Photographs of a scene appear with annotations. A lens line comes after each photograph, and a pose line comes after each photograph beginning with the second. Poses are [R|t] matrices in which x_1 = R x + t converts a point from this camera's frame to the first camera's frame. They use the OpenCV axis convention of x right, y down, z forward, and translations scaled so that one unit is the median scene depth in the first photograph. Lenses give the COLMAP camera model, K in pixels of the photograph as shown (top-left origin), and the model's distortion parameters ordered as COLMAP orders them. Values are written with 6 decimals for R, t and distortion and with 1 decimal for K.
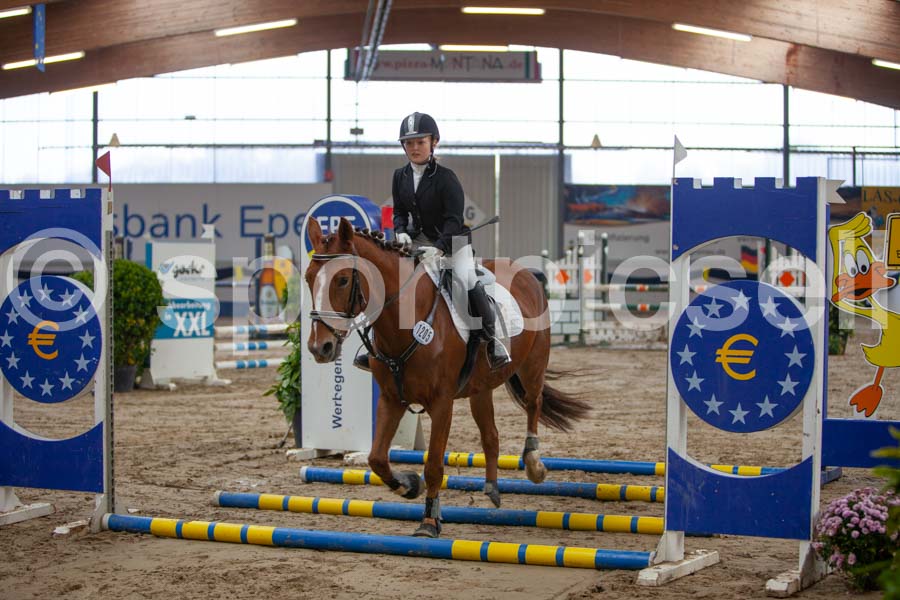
lens RADIAL K [[1894.0, 0, 451.5], [0, 1894.0, 284.2], [0, 0, 1]] dist [-0.306641, -0.019634]
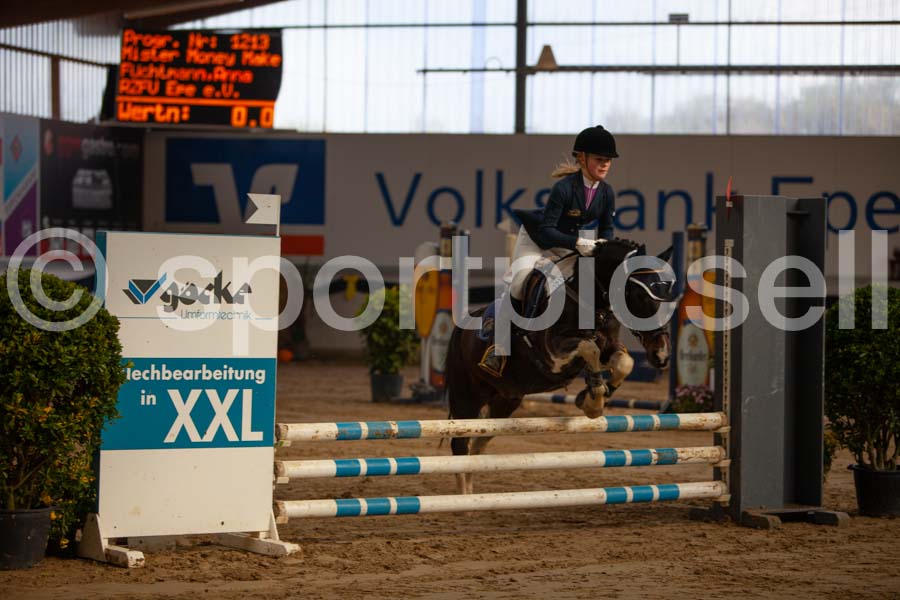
lens RADIAL K [[2769.8, 0, 450.0], [0, 2769.8, 300.0], [0, 0, 1]] dist [-0.031606, -0.470293]
pose [[0.949254, 0.020455, -0.313846, 0.128775], [-0.020907, 0.999780, 0.001926, -0.009367], [0.313816, 0.004733, 0.949472, 0.413536]]
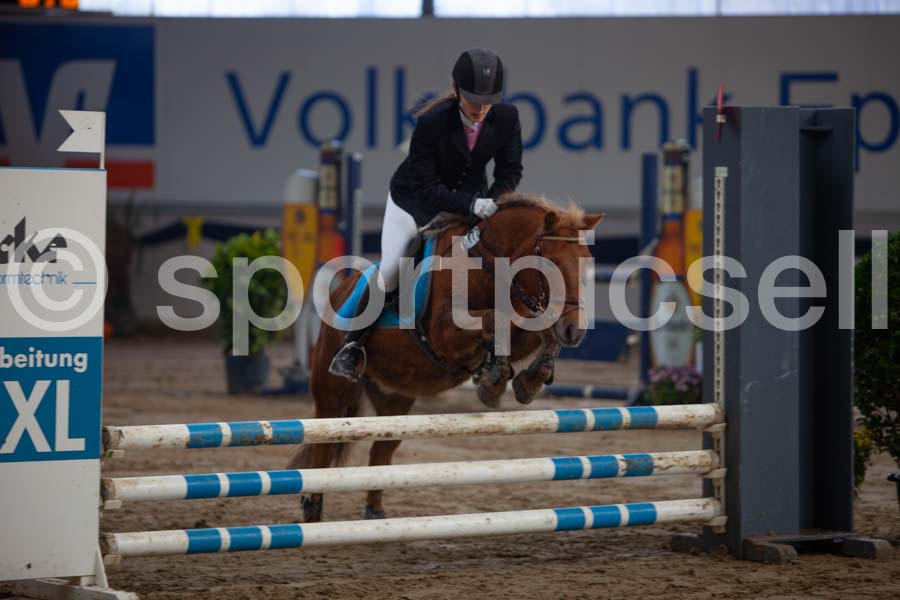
lens RADIAL K [[3899.6, 0, 479.3], [0, 3899.6, 315.0], [0, 0, 1]] dist [0.478694, 8.984514]
pose [[0.960898, 0.015965, -0.276442, 0.133302], [-0.011155, 0.999758, 0.018963, -0.010865], [0.276678, -0.015137, 0.960843, 0.391376]]
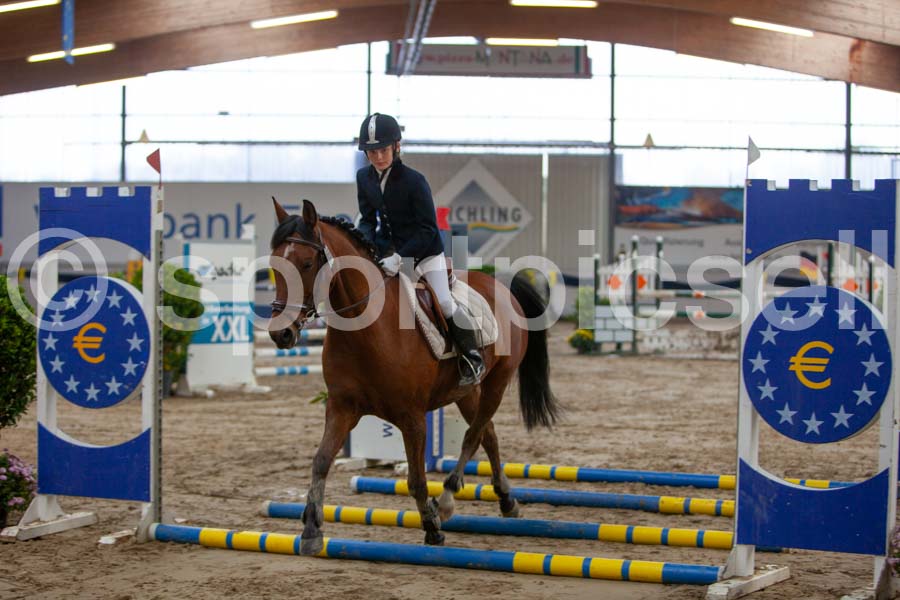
lens RADIAL K [[1991.4, 0, 425.5], [0, 1991.4, 313.8], [0, 0, 1]] dist [-0.302383, 0.320055]
pose [[0.999433, 0.007147, -0.032898, -0.005759], [-0.006744, 0.999901, 0.012343, 0.000471], [0.032983, -0.012114, 0.999382, -0.007875]]
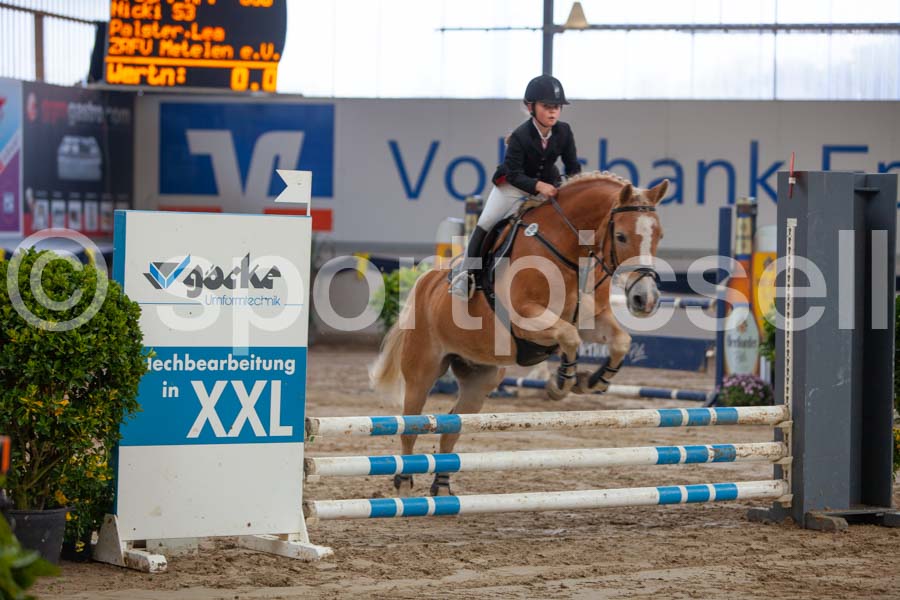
lens RADIAL K [[3048.3, 0, 450.0], [0, 3048.3, 300.0], [0, 0, 1]] dist [0.045932, 1.151680]
pose [[0.948697, 0.024023, -0.315273, 0.124730], [-0.022176, 0.999709, 0.009444, -0.010929], [0.315408, -0.001969, 0.948954, 0.396124]]
